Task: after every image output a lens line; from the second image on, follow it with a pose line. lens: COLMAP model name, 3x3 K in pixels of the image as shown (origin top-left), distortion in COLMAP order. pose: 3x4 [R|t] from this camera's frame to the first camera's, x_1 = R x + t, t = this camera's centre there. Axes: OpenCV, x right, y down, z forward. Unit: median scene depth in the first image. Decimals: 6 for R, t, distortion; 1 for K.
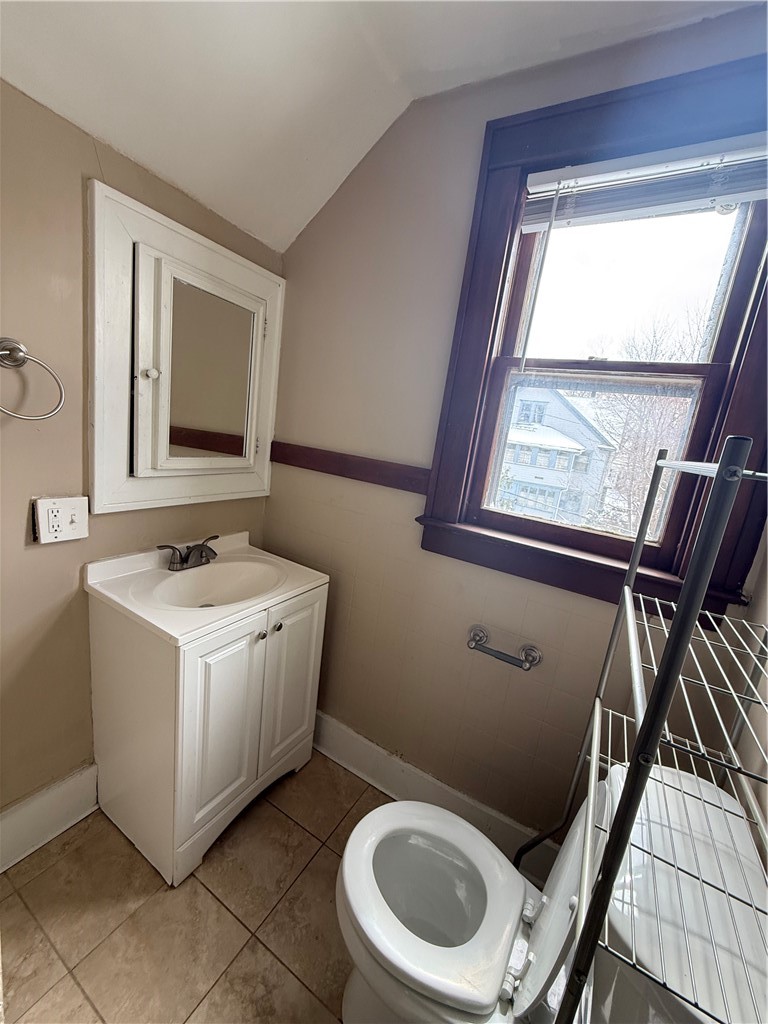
lens RADIAL K [[407.6, 0, 383.7], [0, 407.6, 512.0], [0, 0, 1]] dist [-0.000361, 0.000084]
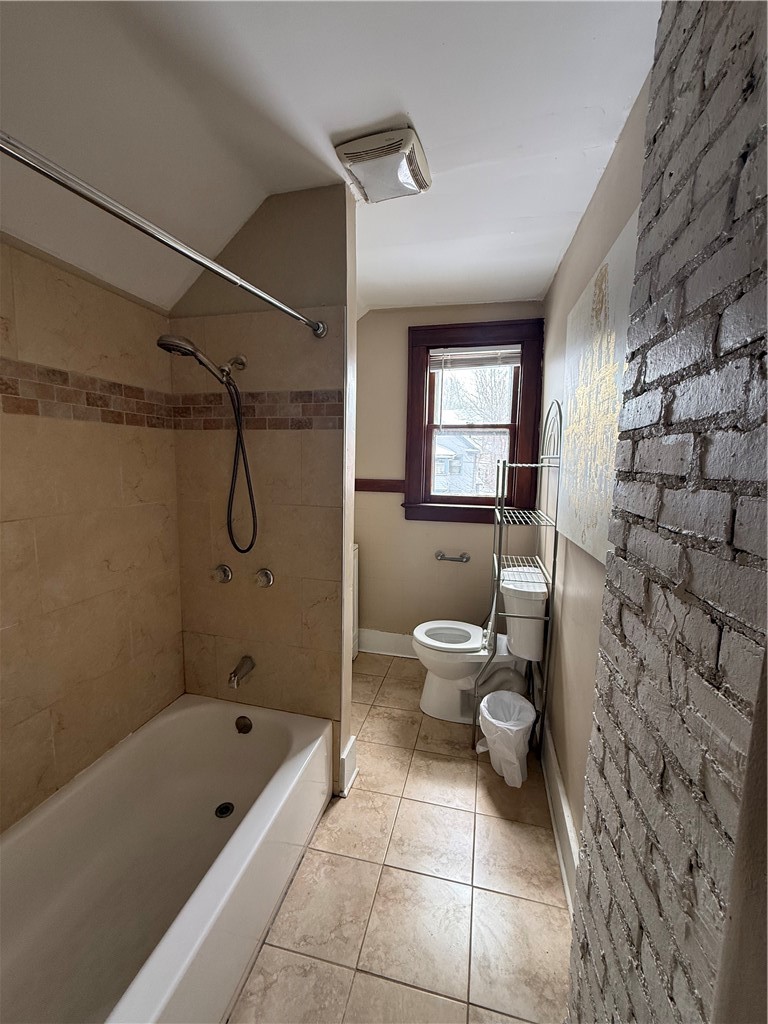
lens RADIAL K [[407.6, 0, 383.2], [0, 407.6, 512.2], [0, 0, 1]] dist [-0.000361, 0.000084]
pose [[0.952764, -0.155339, 0.260979, -0.597584], [0.168182, 0.985373, -0.027476, 0.102620], [-0.252894, 0.070070, 0.964953, -1.026686]]
